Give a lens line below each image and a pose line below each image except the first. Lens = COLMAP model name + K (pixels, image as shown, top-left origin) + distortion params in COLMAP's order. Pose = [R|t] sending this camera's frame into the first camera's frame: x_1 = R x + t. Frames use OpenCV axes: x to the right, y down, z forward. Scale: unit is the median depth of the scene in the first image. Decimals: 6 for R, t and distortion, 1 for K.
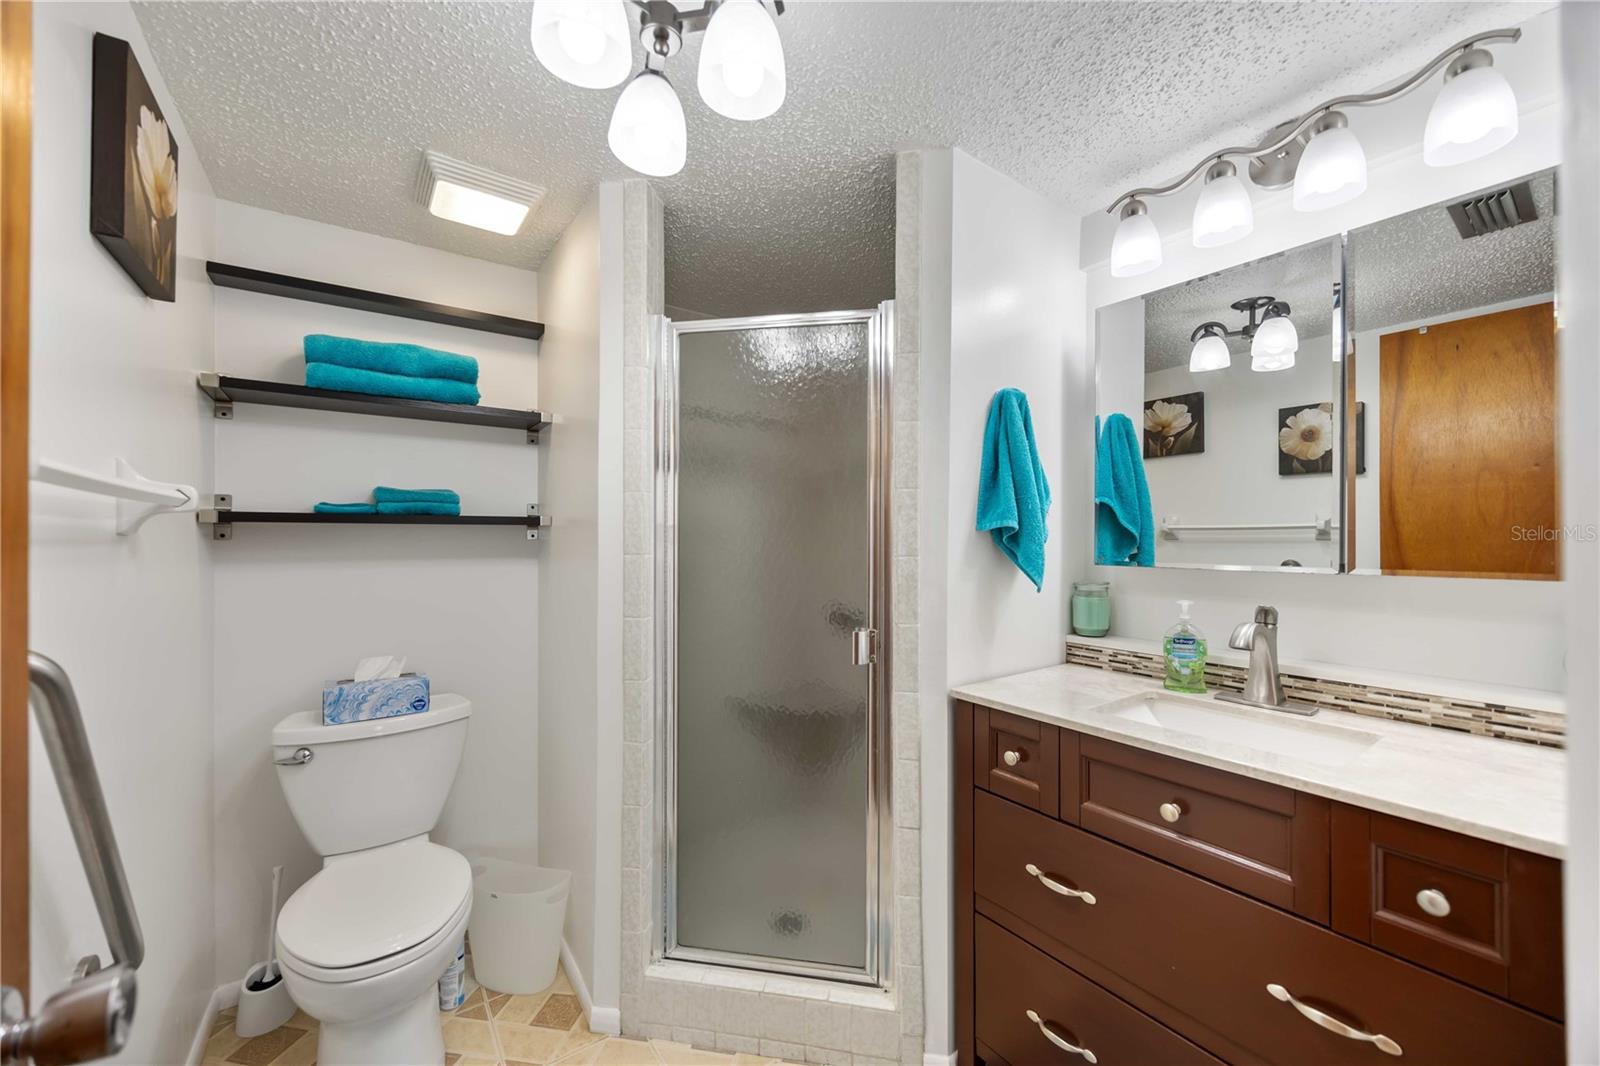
lens RADIAL K [[619.1, 0, 800.4], [0, 619.1, 537.2], [0, 0, 1]] dist [-0.001464, -0.000047]
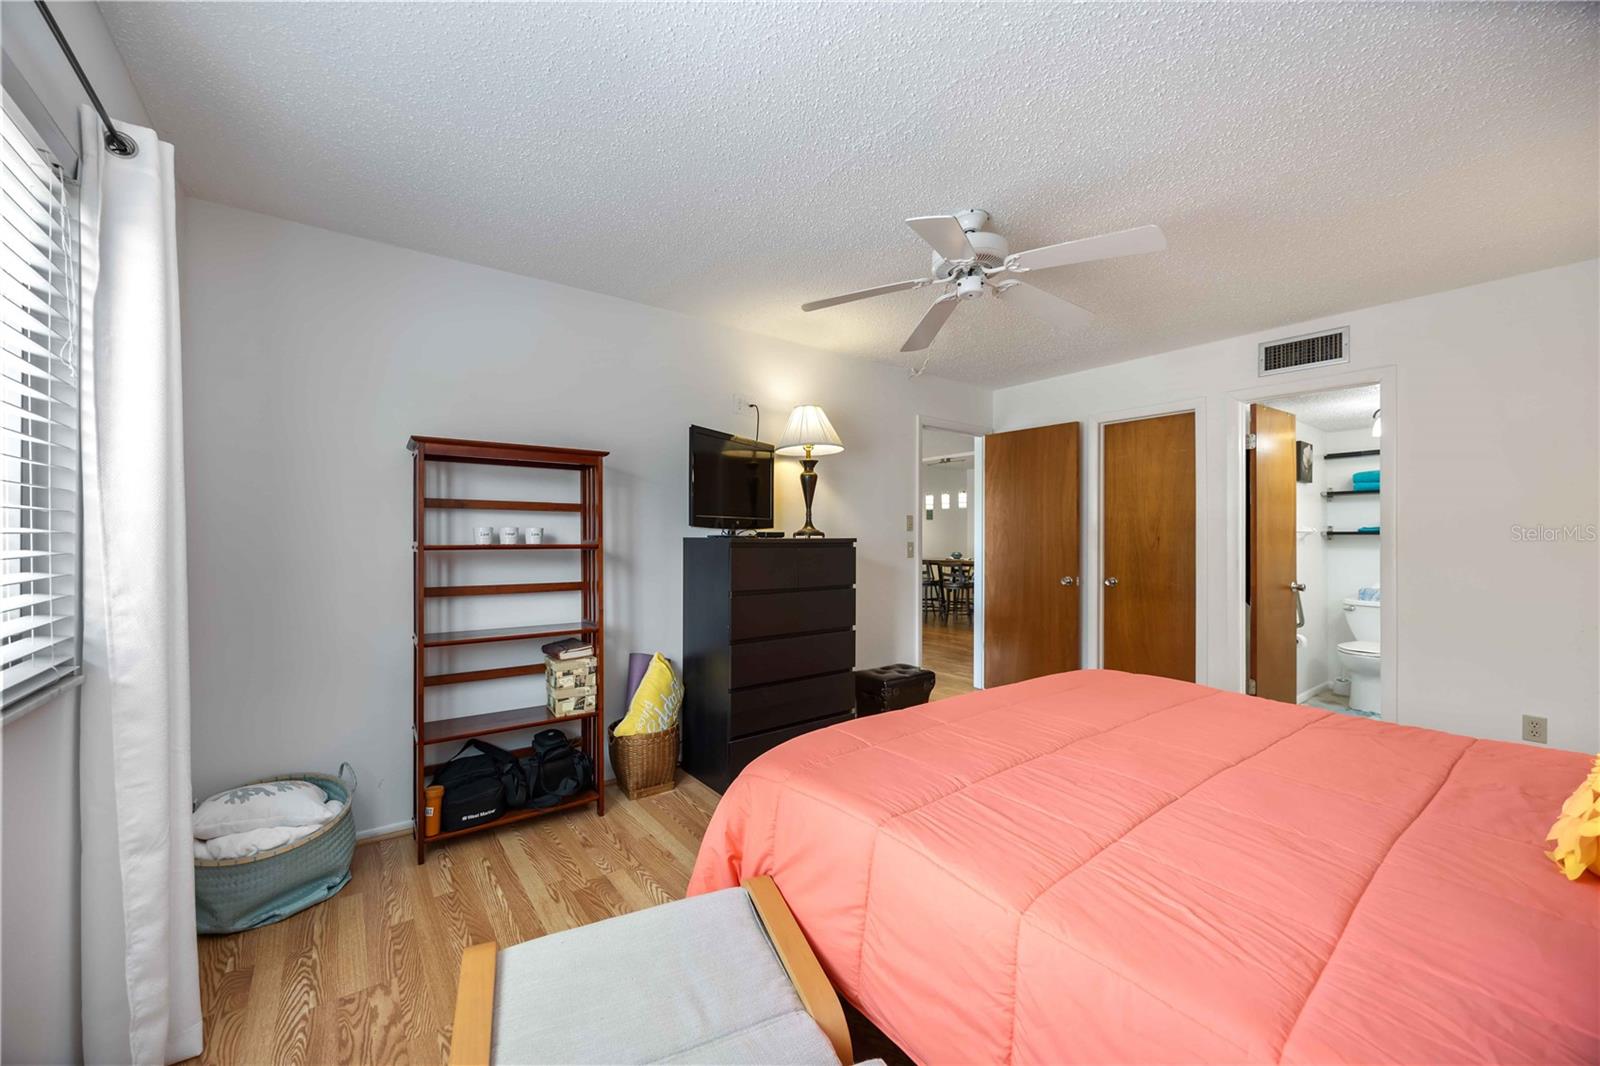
lens RADIAL K [[619.1, 0, 799.9], [0, 619.1, 535.1], [0, 0, 1]] dist [-0.001464, -0.000047]
pose [[0.032332, 0.002098, -0.999475, 2.193454], [0.007988, 0.999965, 0.002358, -0.052065], [0.999445, -0.008060, 0.032314, -1.861409]]
